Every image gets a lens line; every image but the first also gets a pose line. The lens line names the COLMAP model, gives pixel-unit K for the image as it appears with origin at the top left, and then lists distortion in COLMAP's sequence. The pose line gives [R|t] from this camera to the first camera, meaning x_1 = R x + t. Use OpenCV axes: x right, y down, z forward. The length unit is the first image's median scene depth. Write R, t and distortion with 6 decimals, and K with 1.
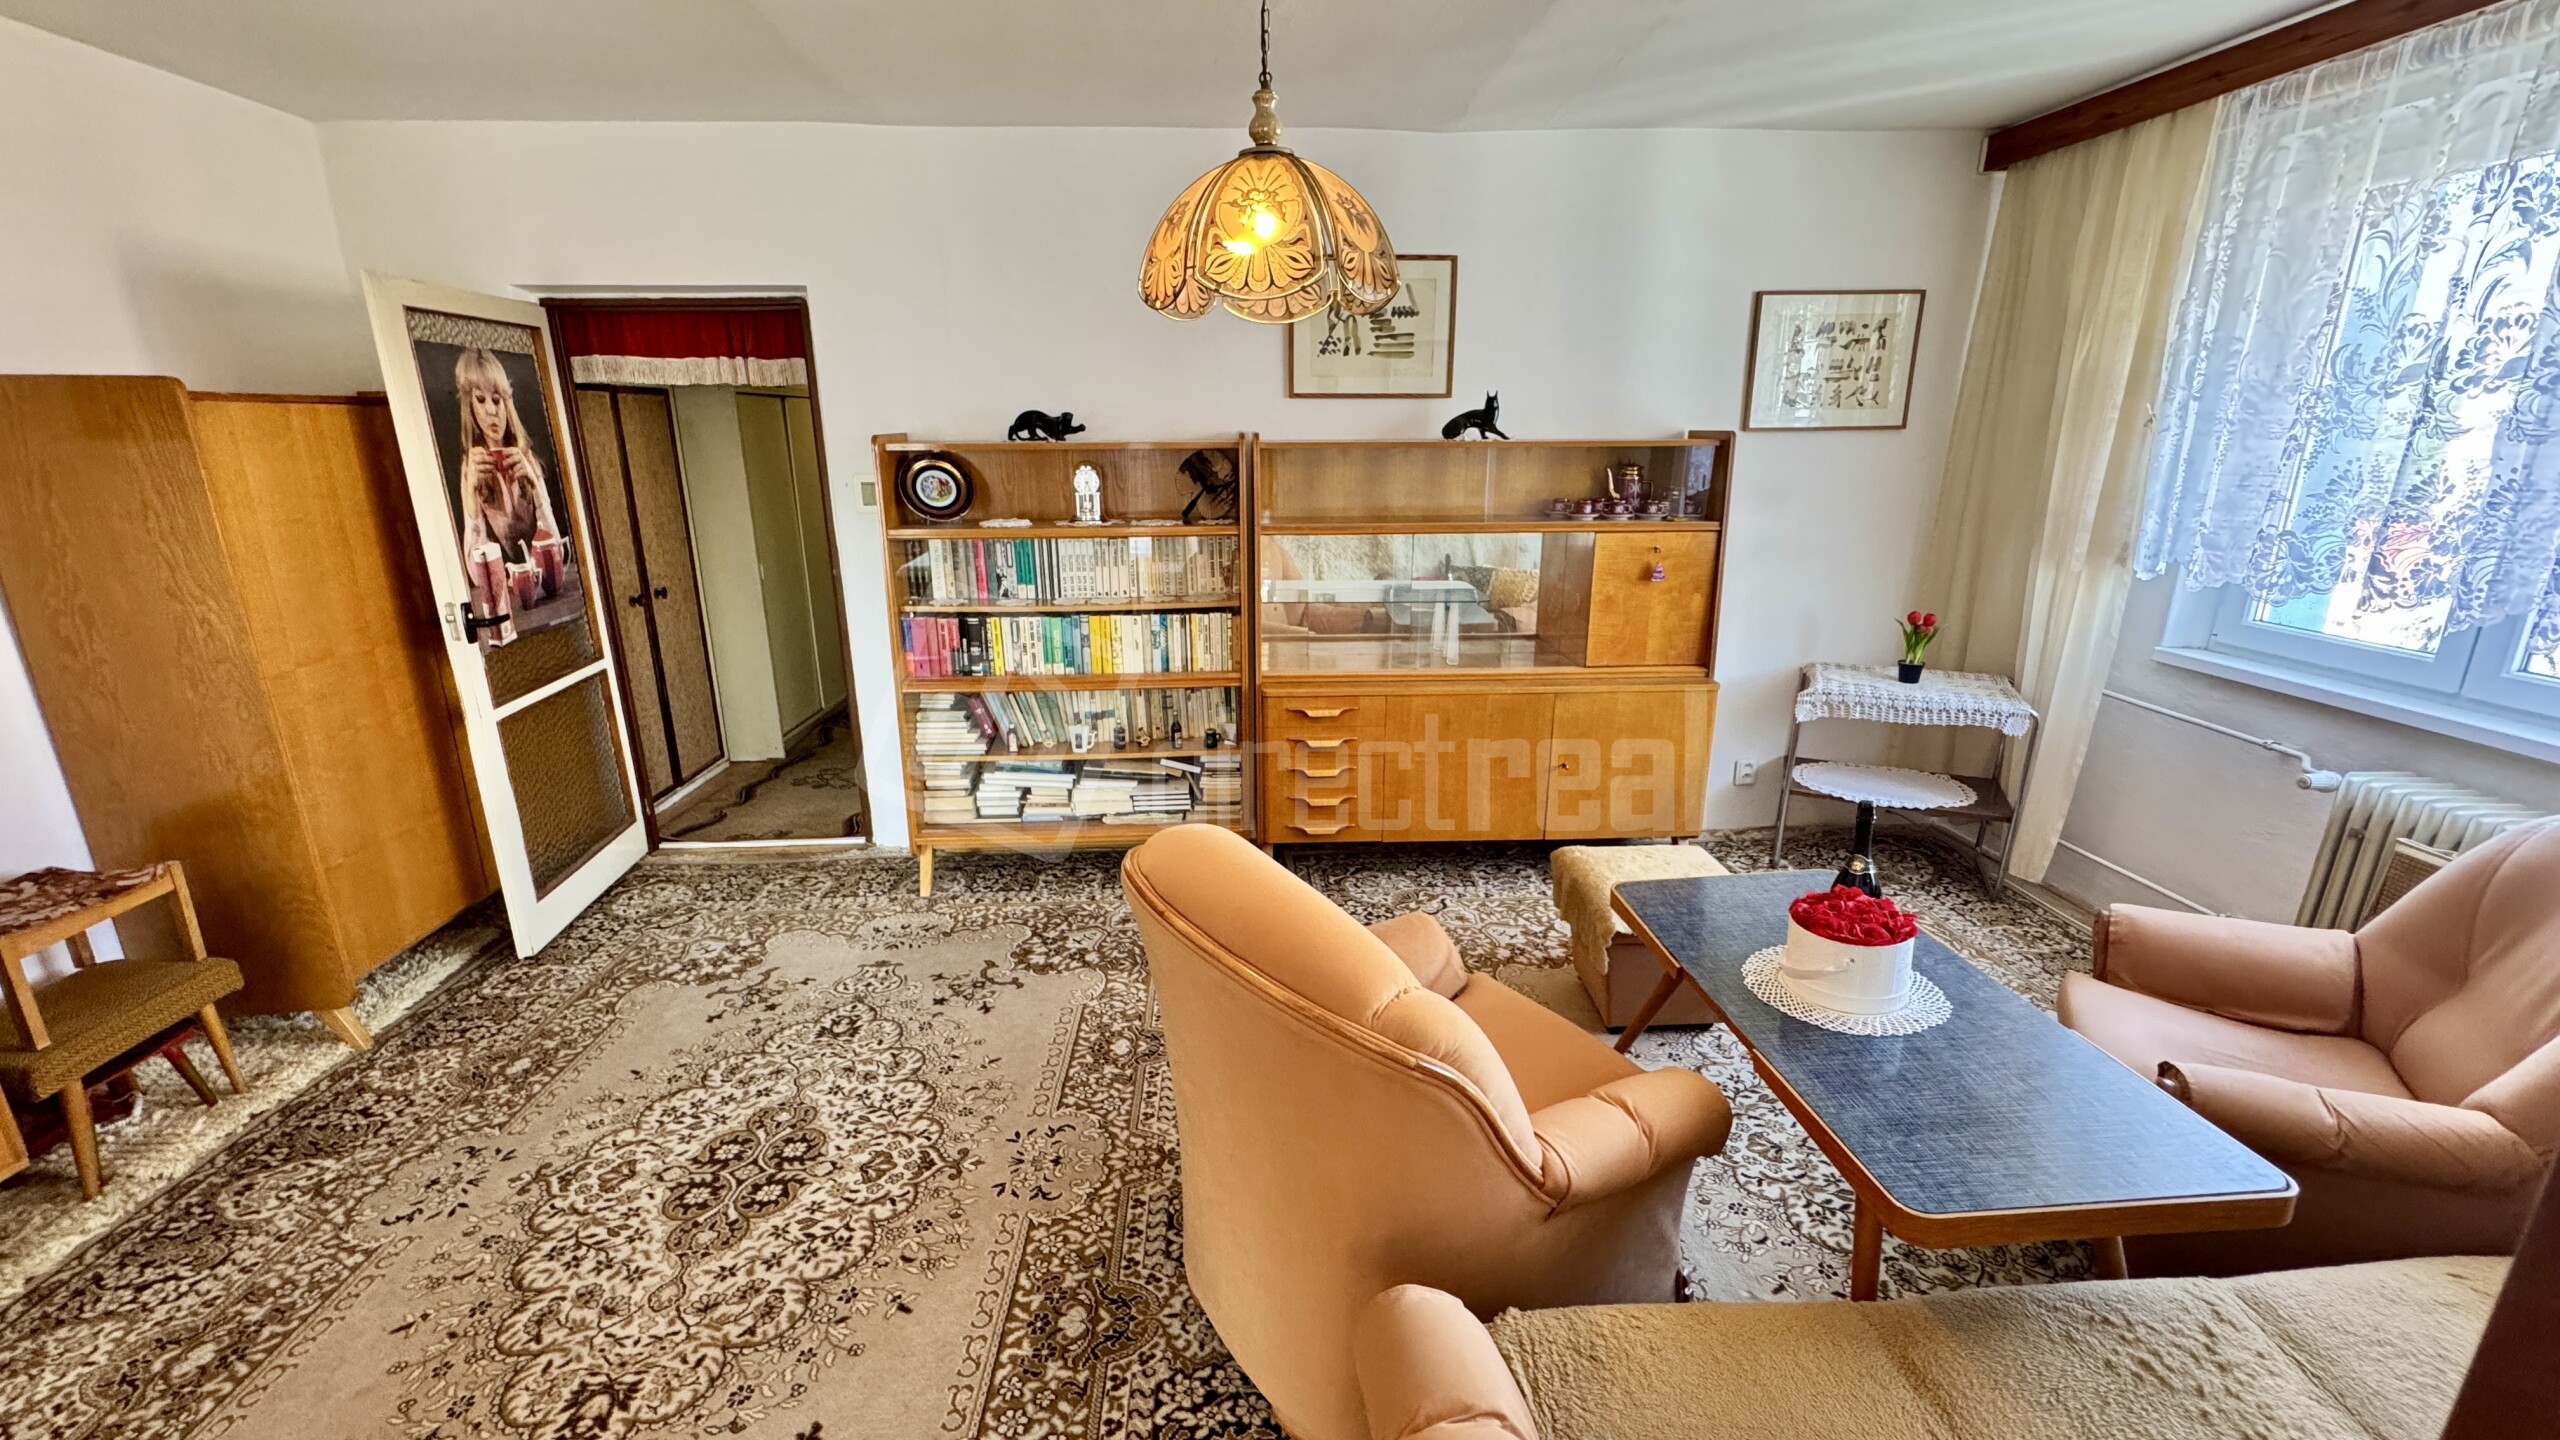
lens RADIAL K [[1032.1, 0, 1275.5], [0, 1032.1, 716.5], [0, 0, 1]] dist [-0.001355, -0.000895]
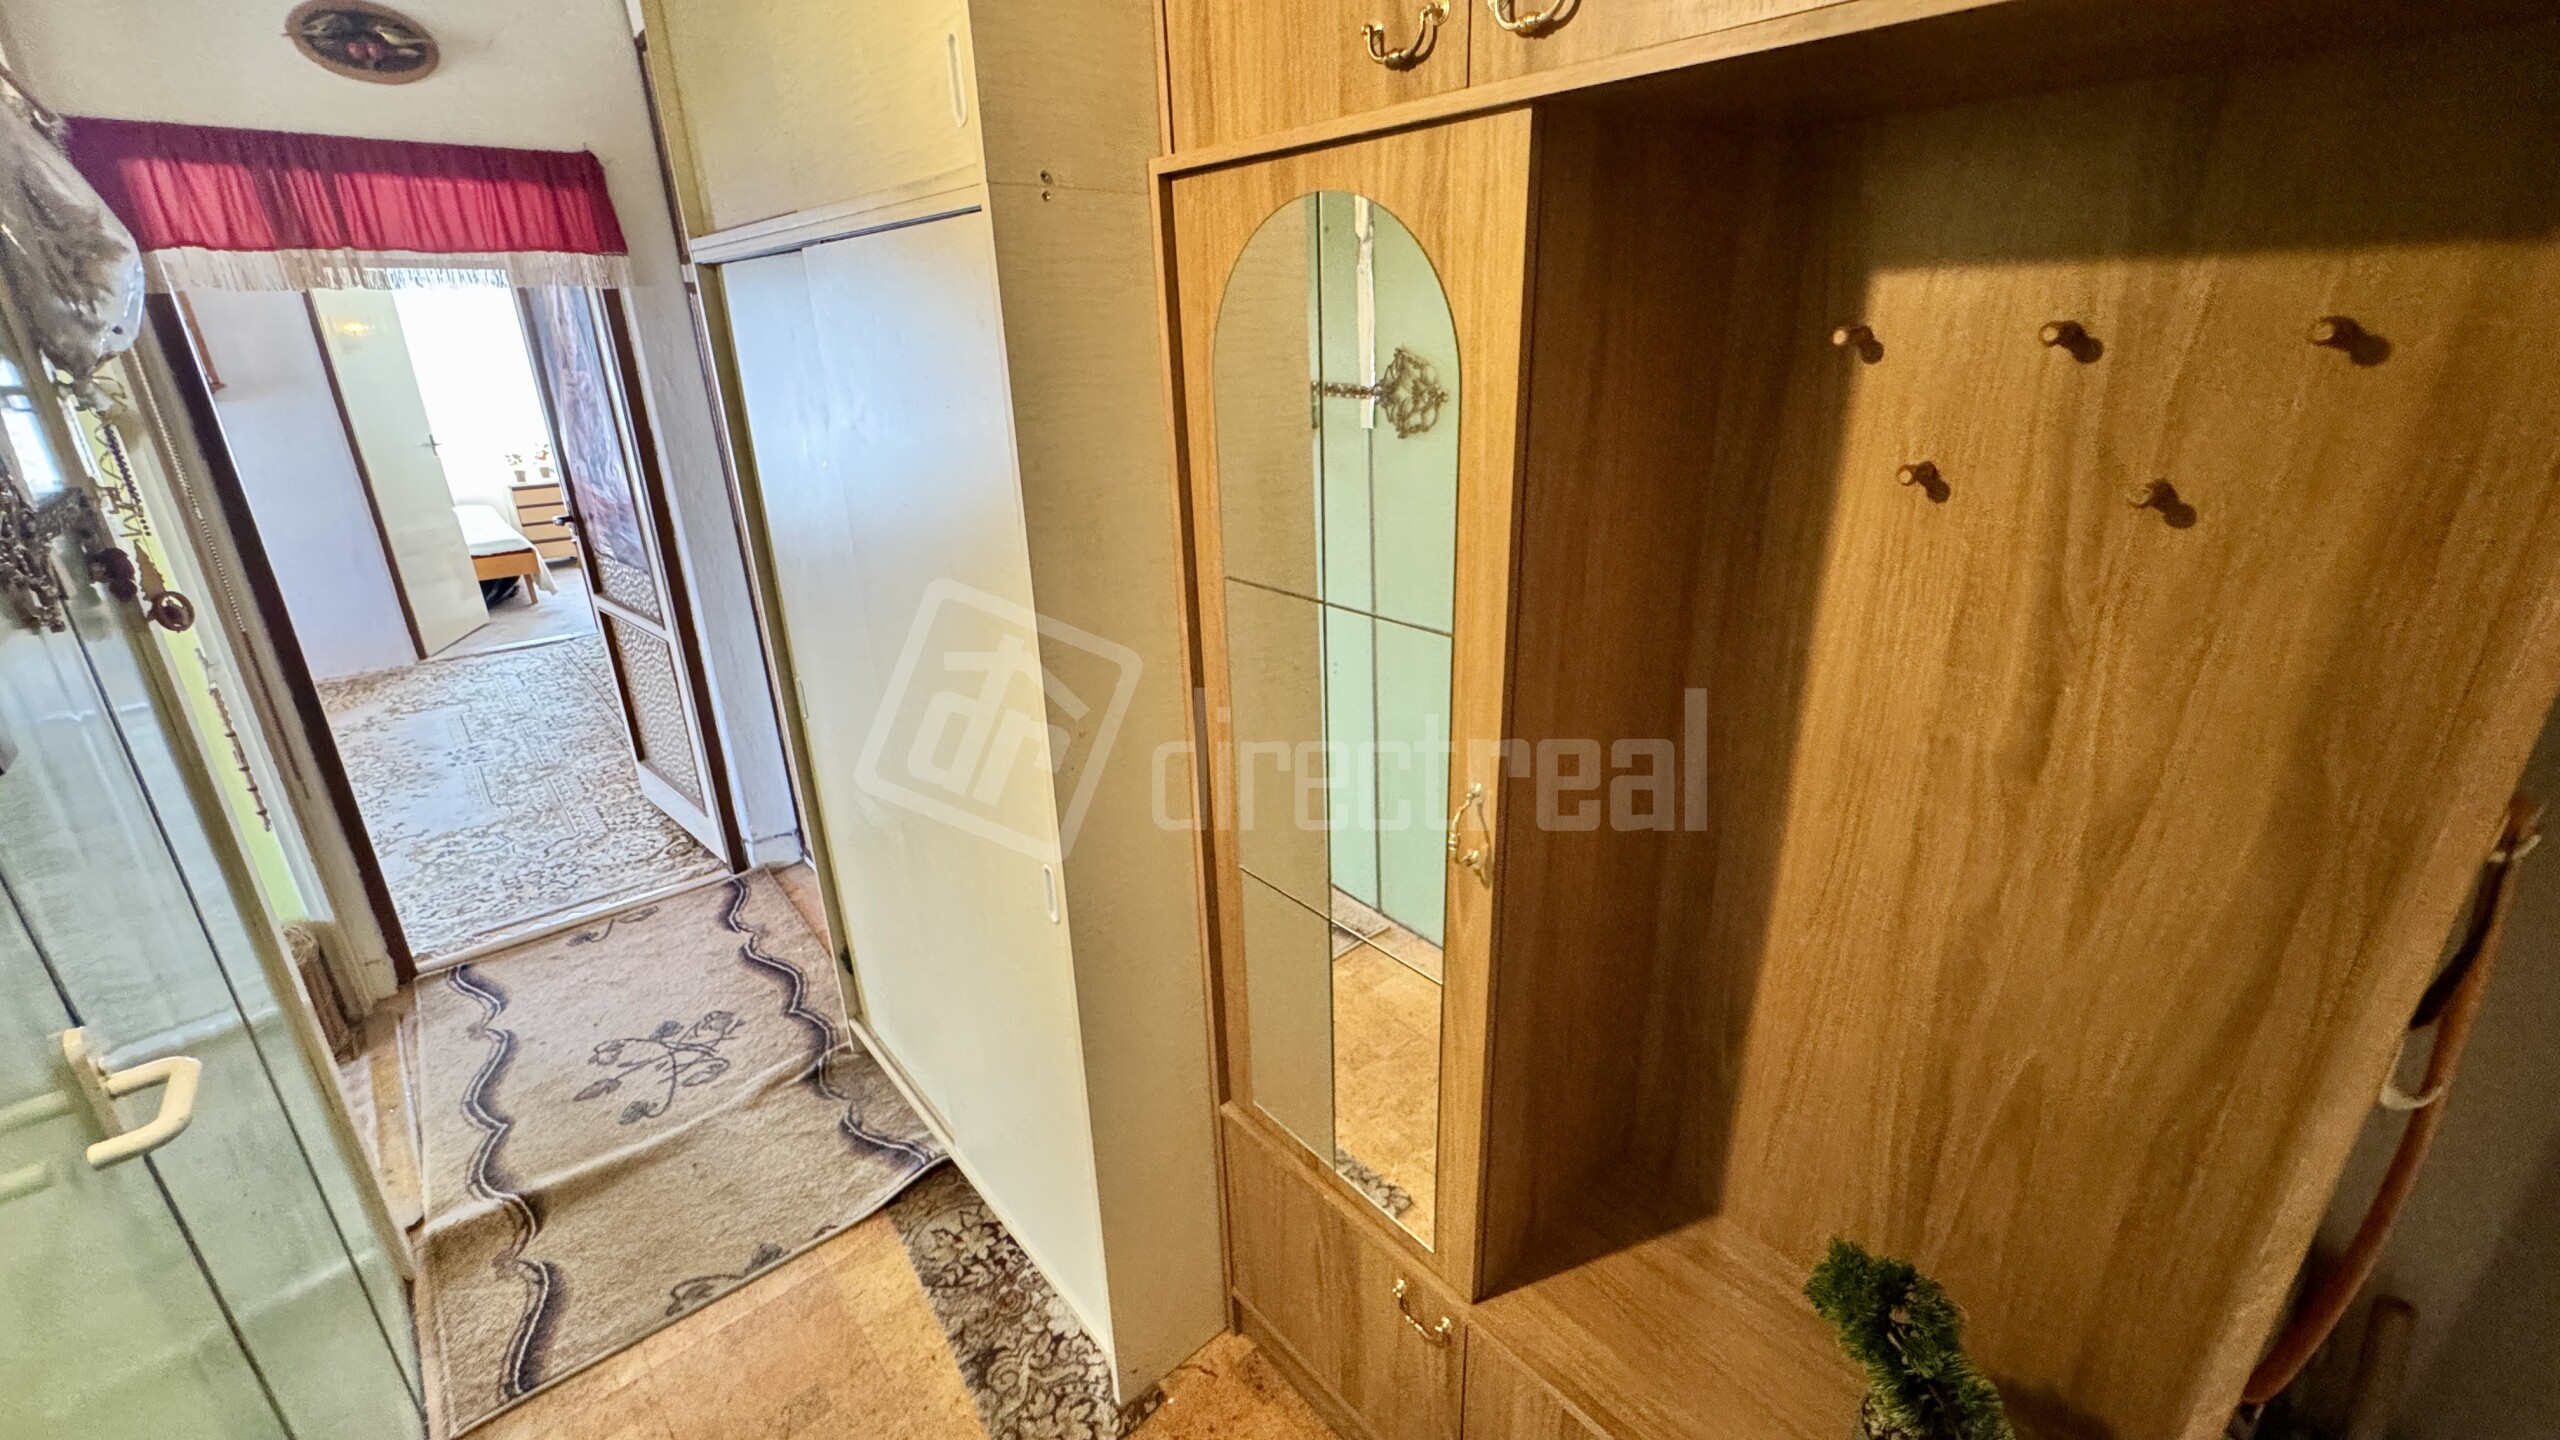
lens RADIAL K [[1032.1, 0, 1283.8], [0, 1032.1, 711.5], [0, 0, 1]] dist [-0.001355, -0.000895]
pose [[-0.781577, 0.232320, -0.578934, -0.837688], [-0.151745, 0.829381, 0.537681, -0.819680], [0.605070, 0.508090, -0.612972, 2.866850]]
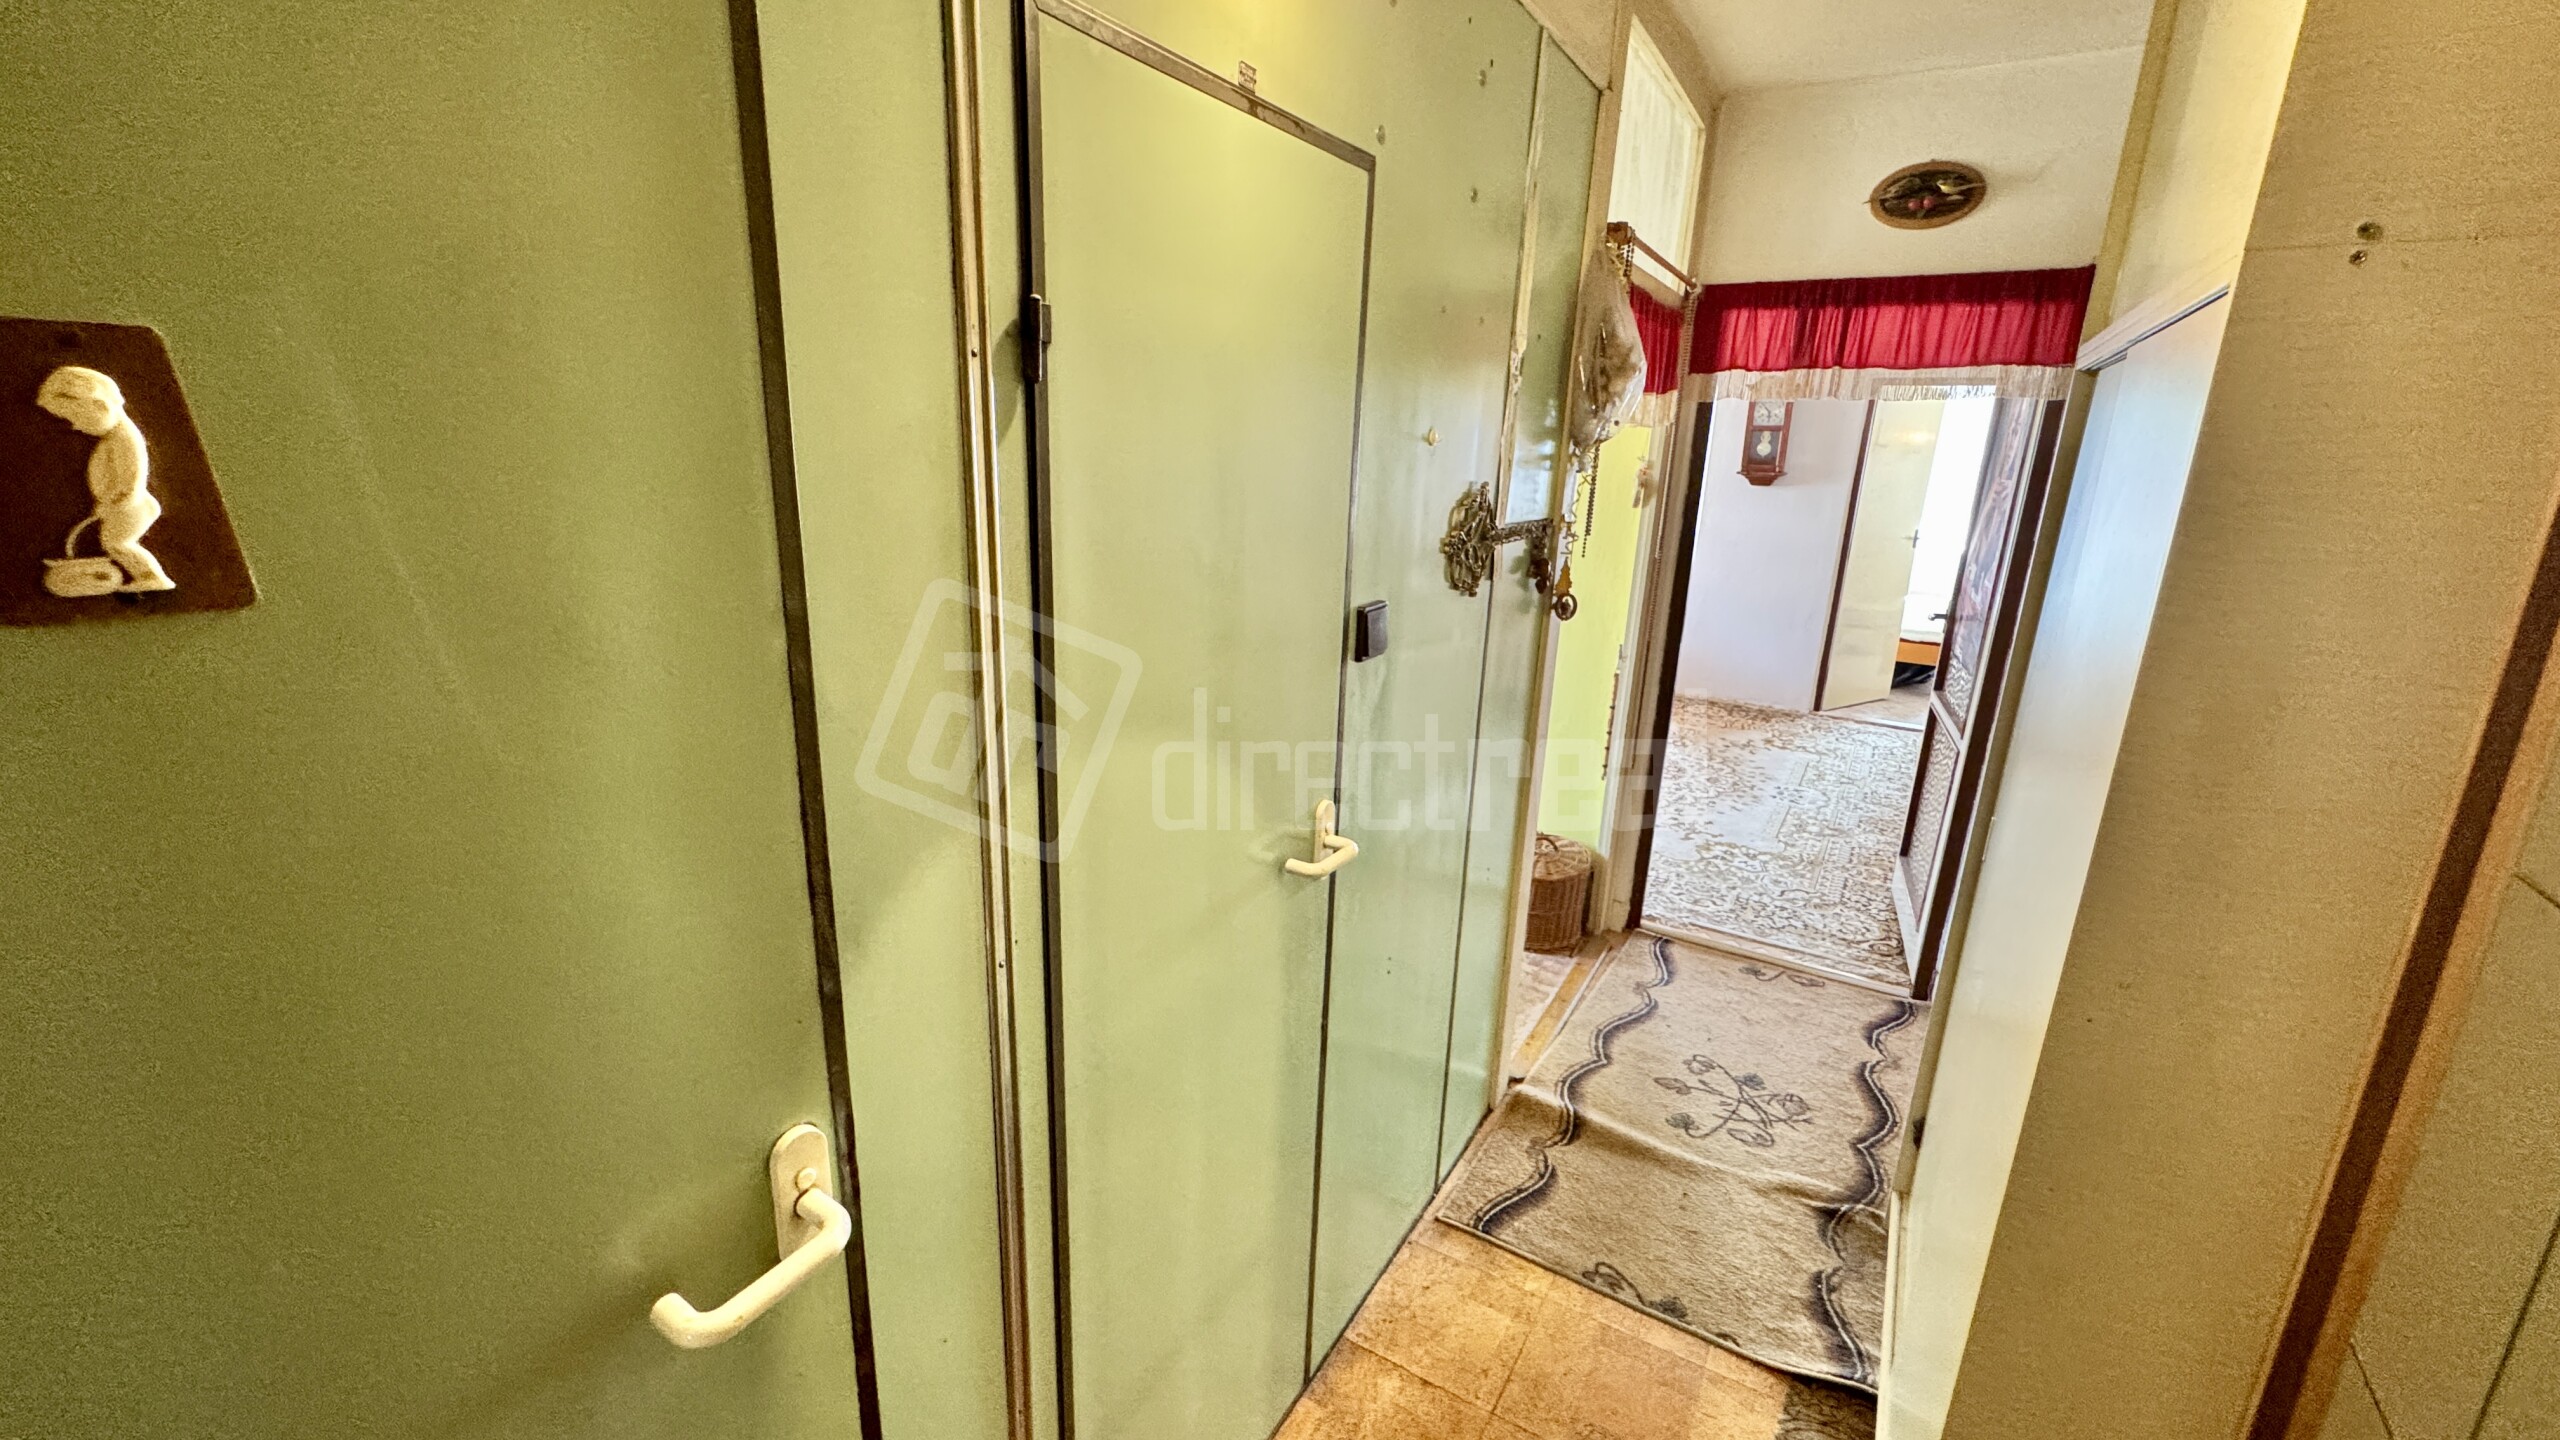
lens RADIAL K [[1032.1, 0, 1275.7], [0, 1032.1, 713.3], [0, 0, 1]] dist [-0.001355, -0.000895]
pose [[-0.822455, -0.170994, 0.542521, -0.995325], [0.127651, 0.873941, 0.468969, -0.816194], [-0.554323, 0.454959, -0.696949, 2.879170]]
